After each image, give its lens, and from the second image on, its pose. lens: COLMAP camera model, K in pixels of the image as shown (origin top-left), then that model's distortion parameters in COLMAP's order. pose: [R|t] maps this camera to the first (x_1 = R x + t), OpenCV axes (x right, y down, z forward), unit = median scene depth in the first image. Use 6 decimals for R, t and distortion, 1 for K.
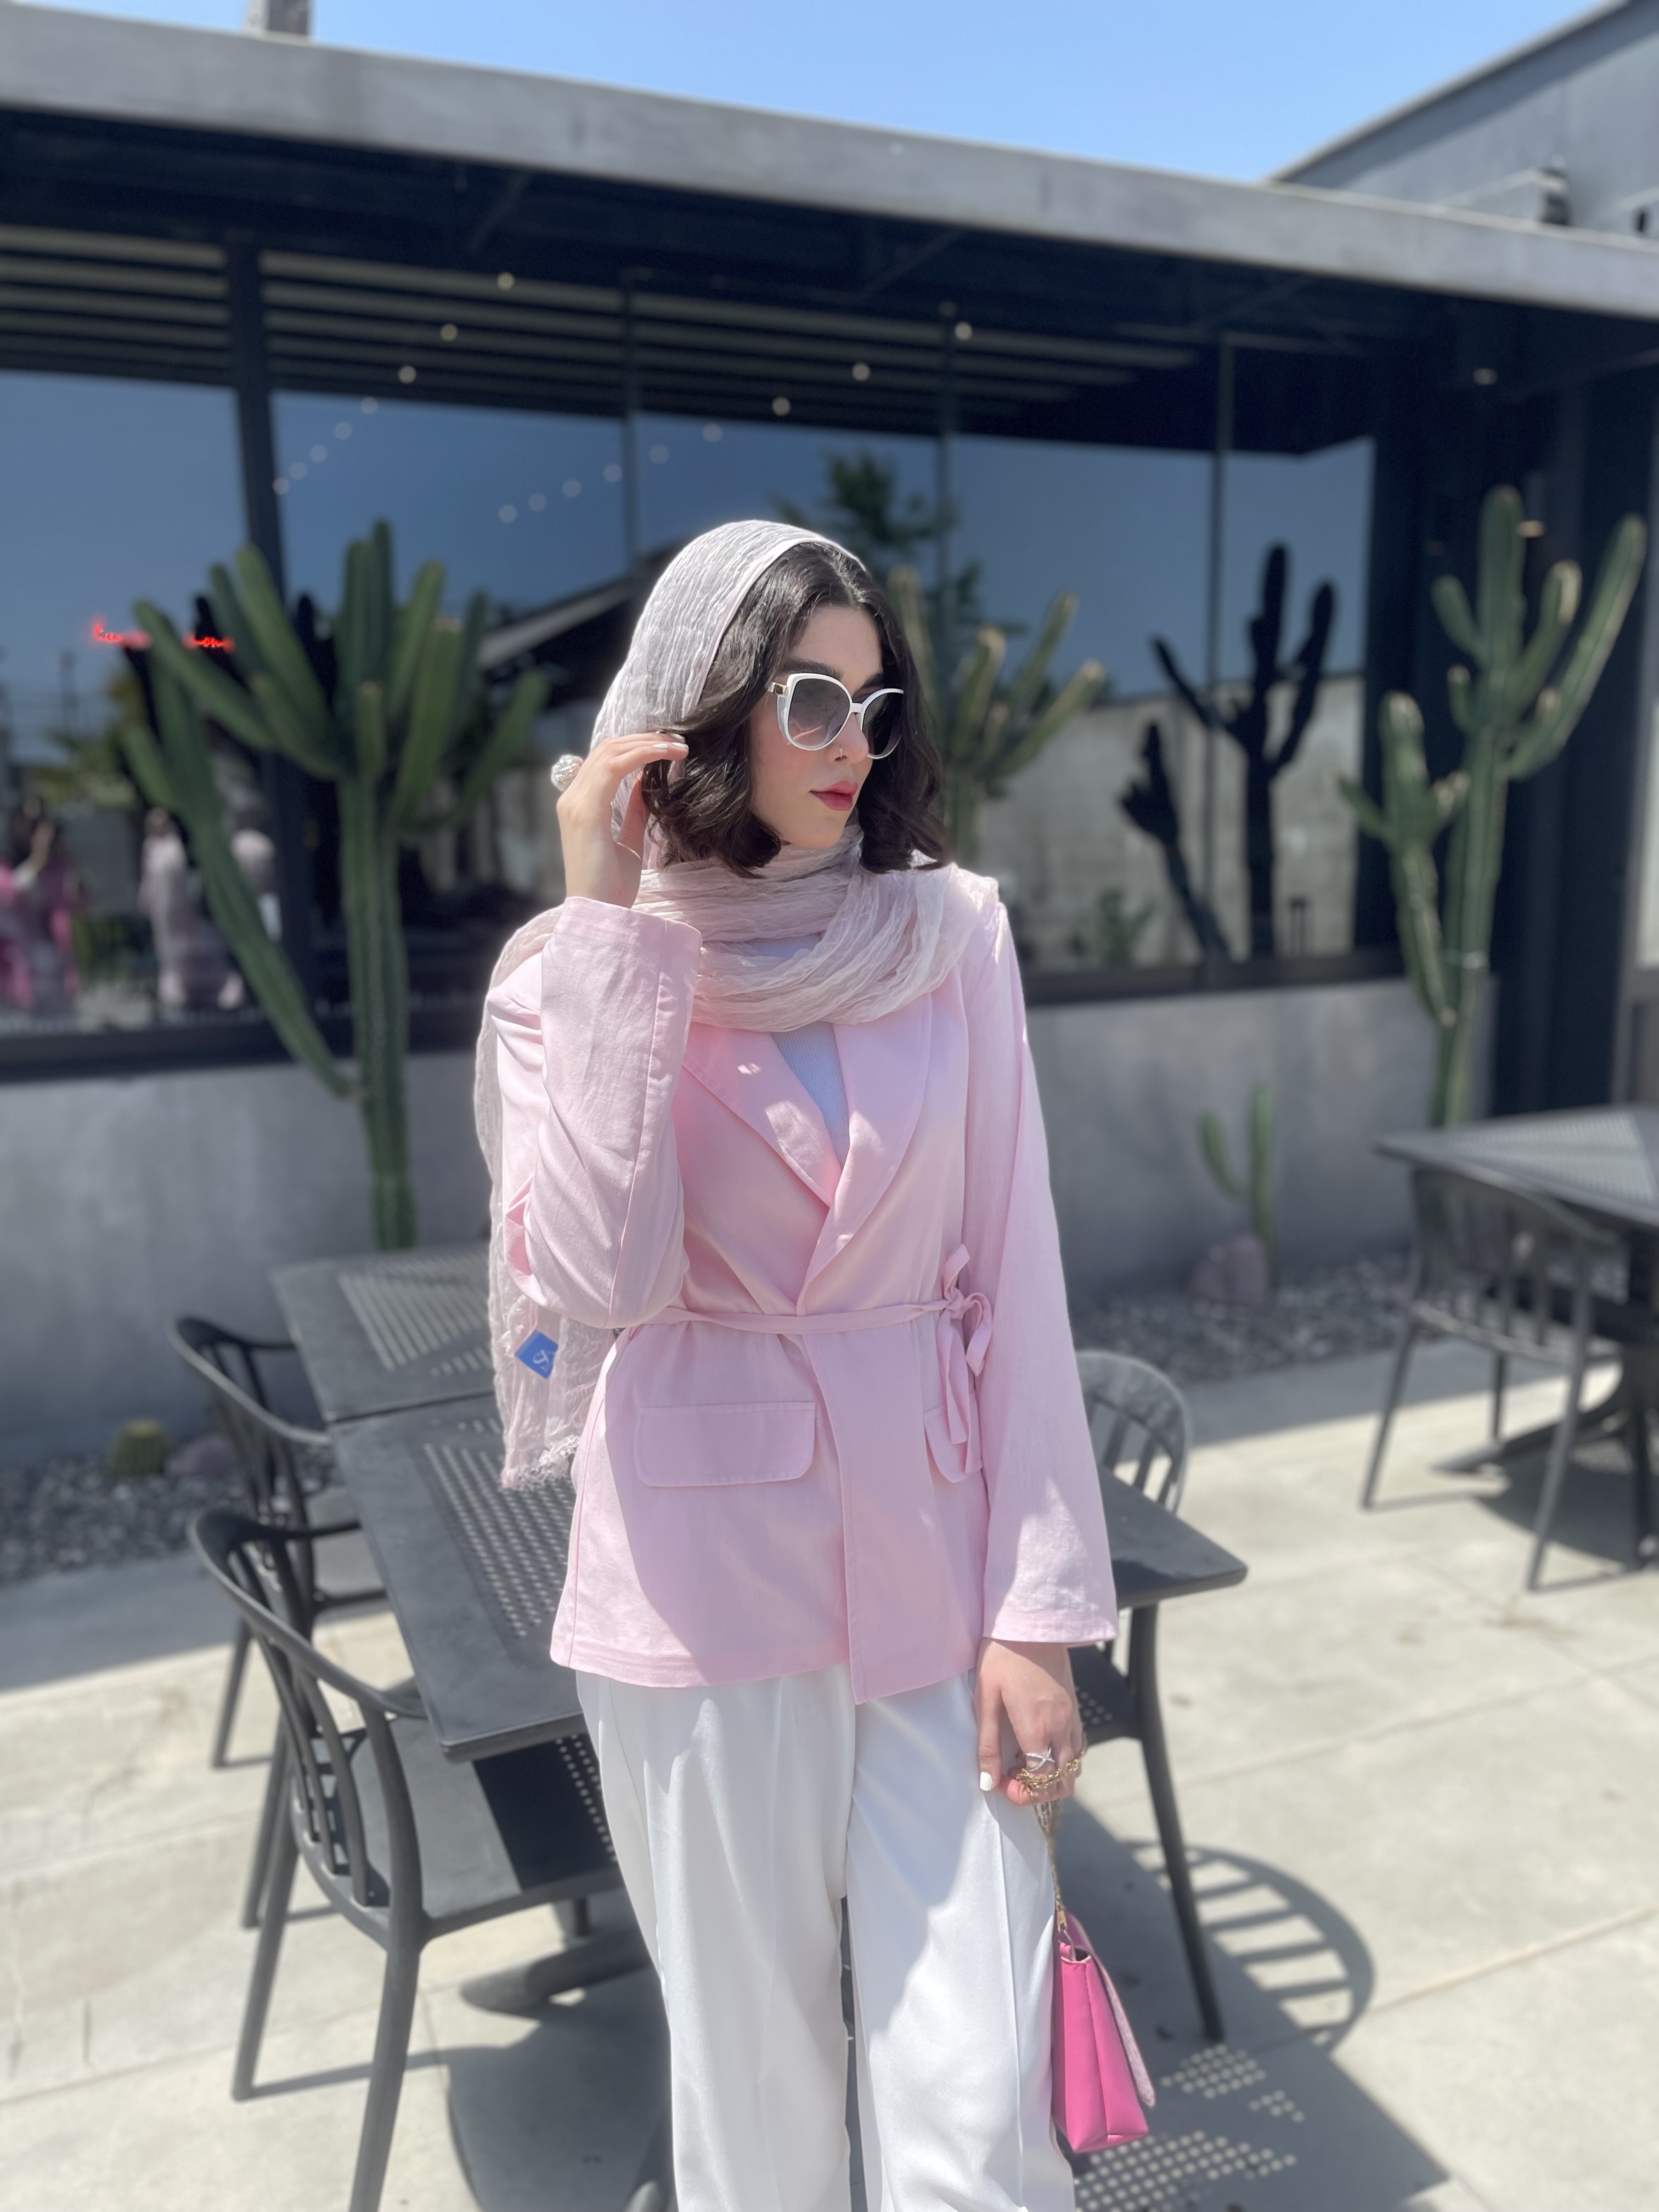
lens RADIAL K [[1606.9, 0, 829.5], [0, 1606.9, 1106.0], [0, 0, 1]] dist [0.028759, -0.095246]
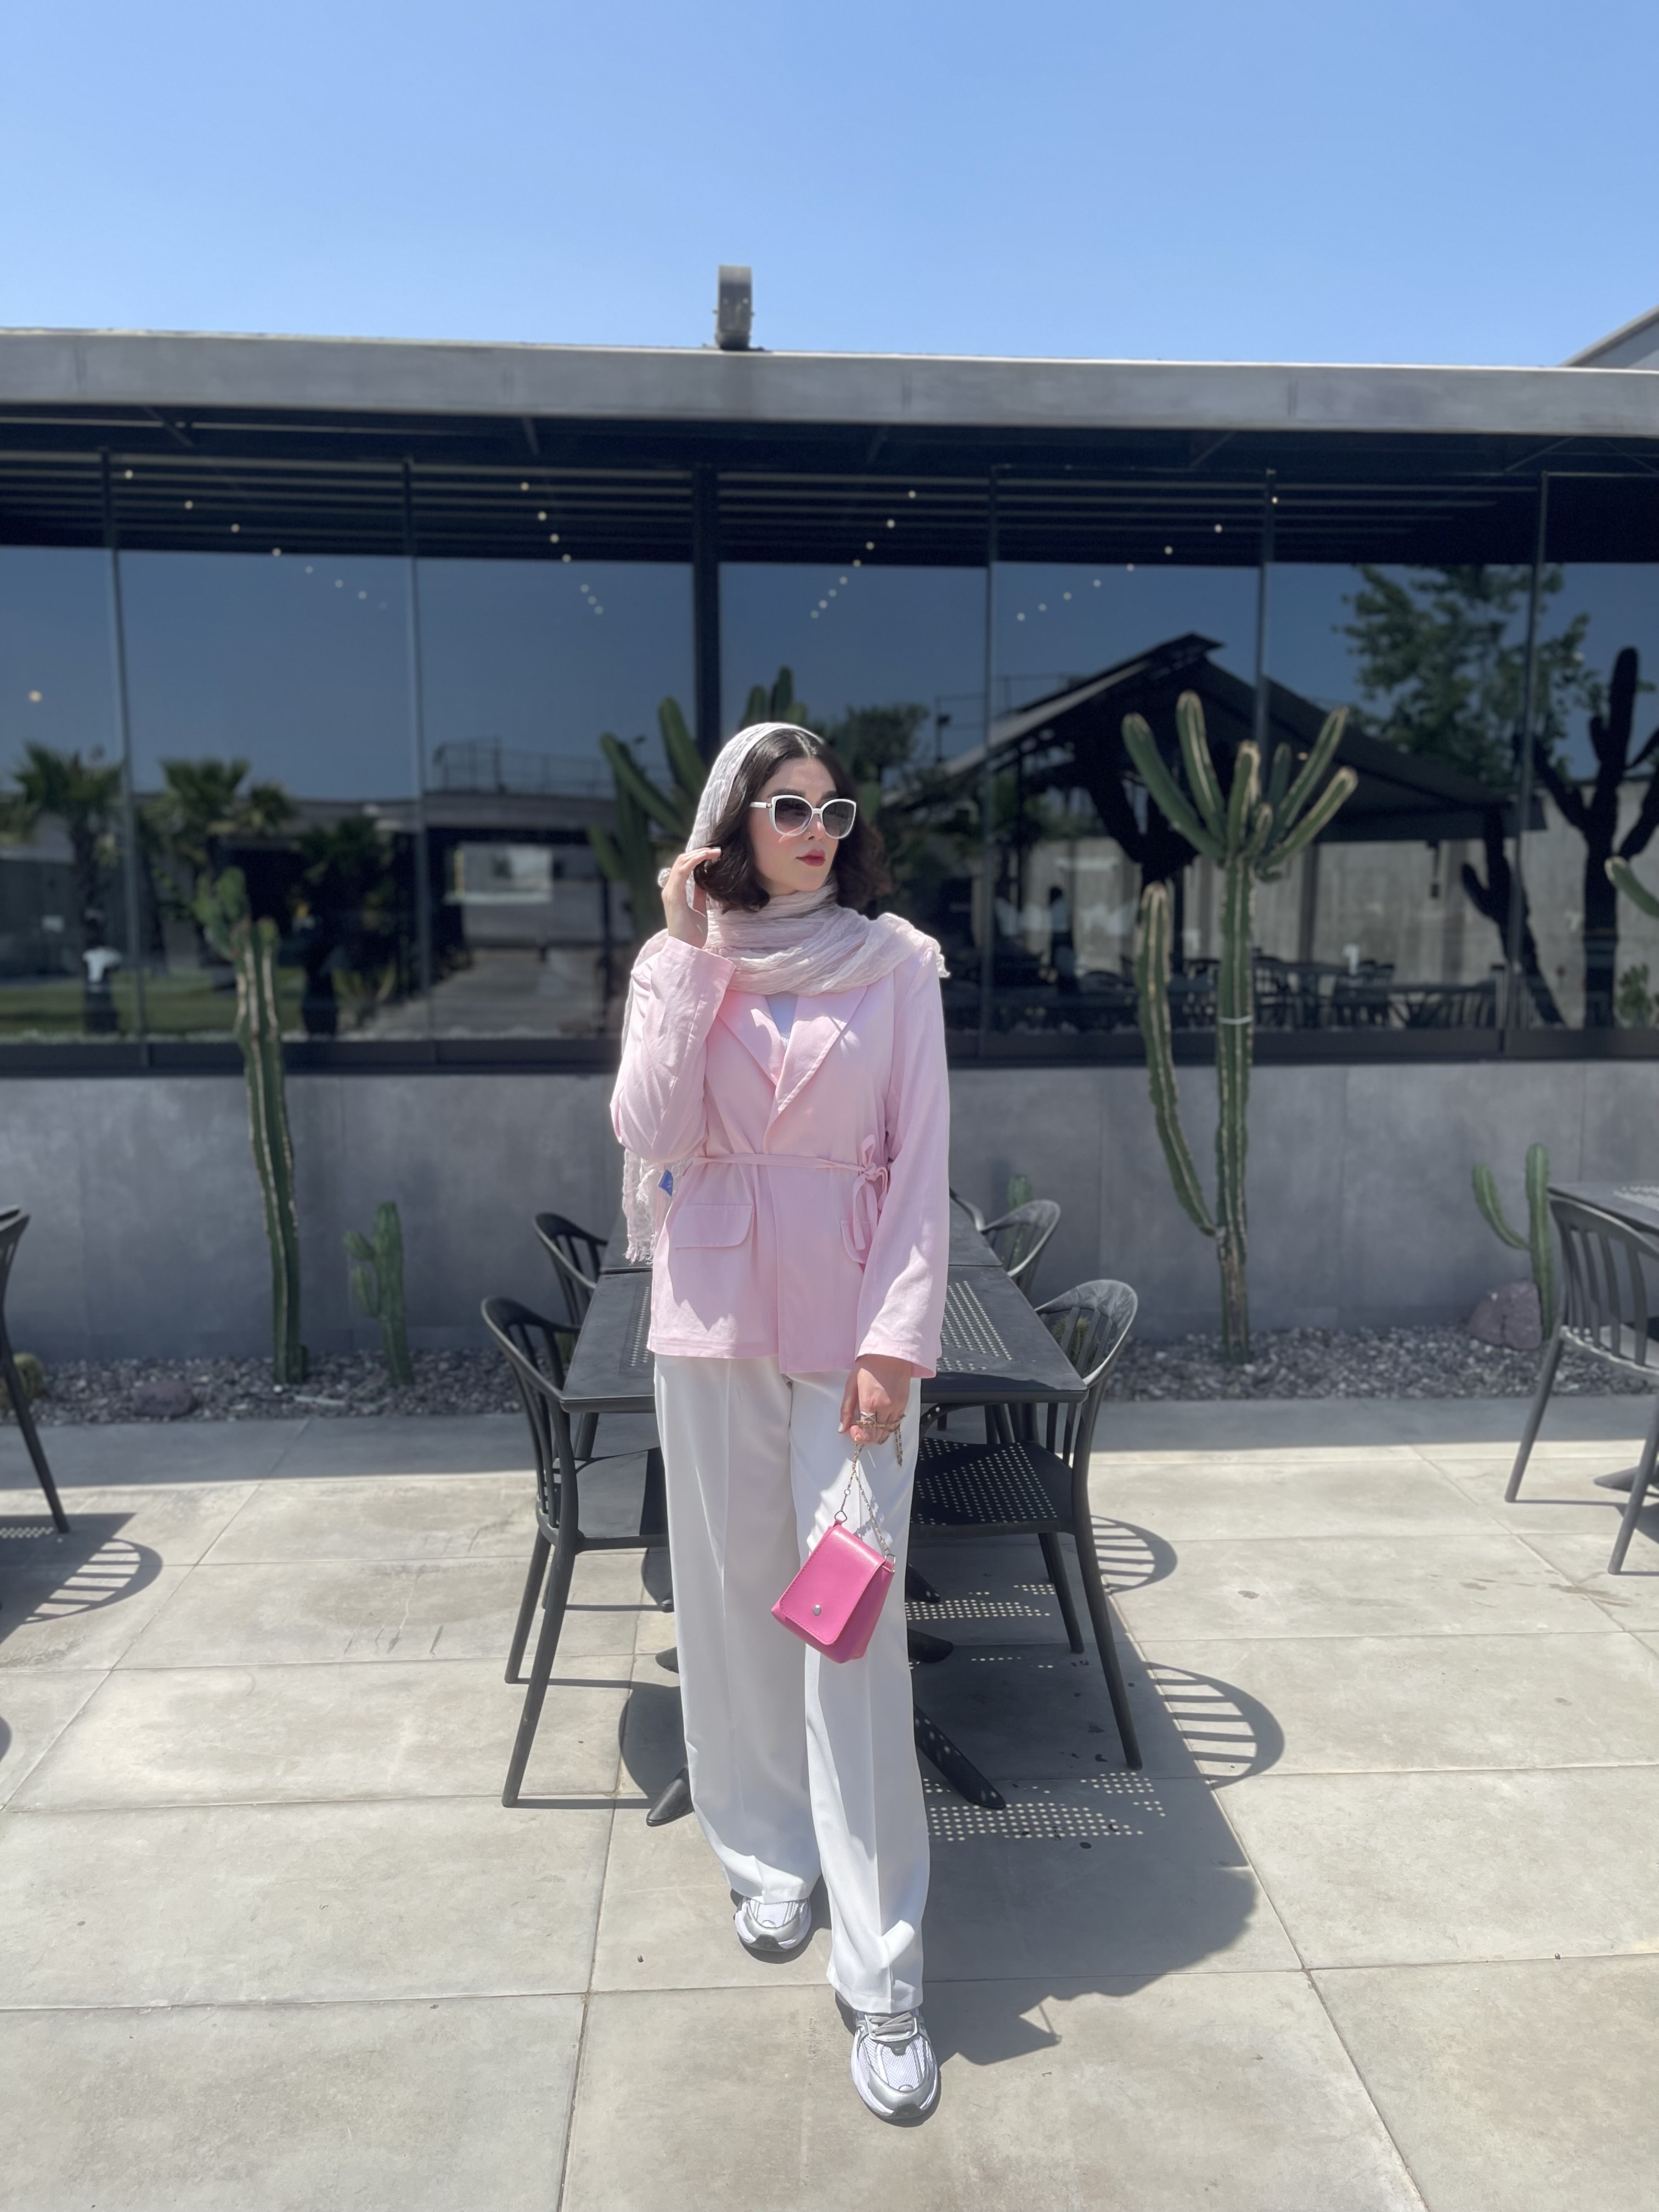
lens RADIAL K [[1689.7, 0, 829.5], [0, 1689.7, 1106.0], [0, 0, 1]] dist [-0.159996, -0.002520]
pose [[0.935946, 0.070966, -0.344918, 0.379869], [-0.085948, 0.995897, -0.028317, 0.066123], [0.341493, 0.056148, 0.938206, -0.383876]]
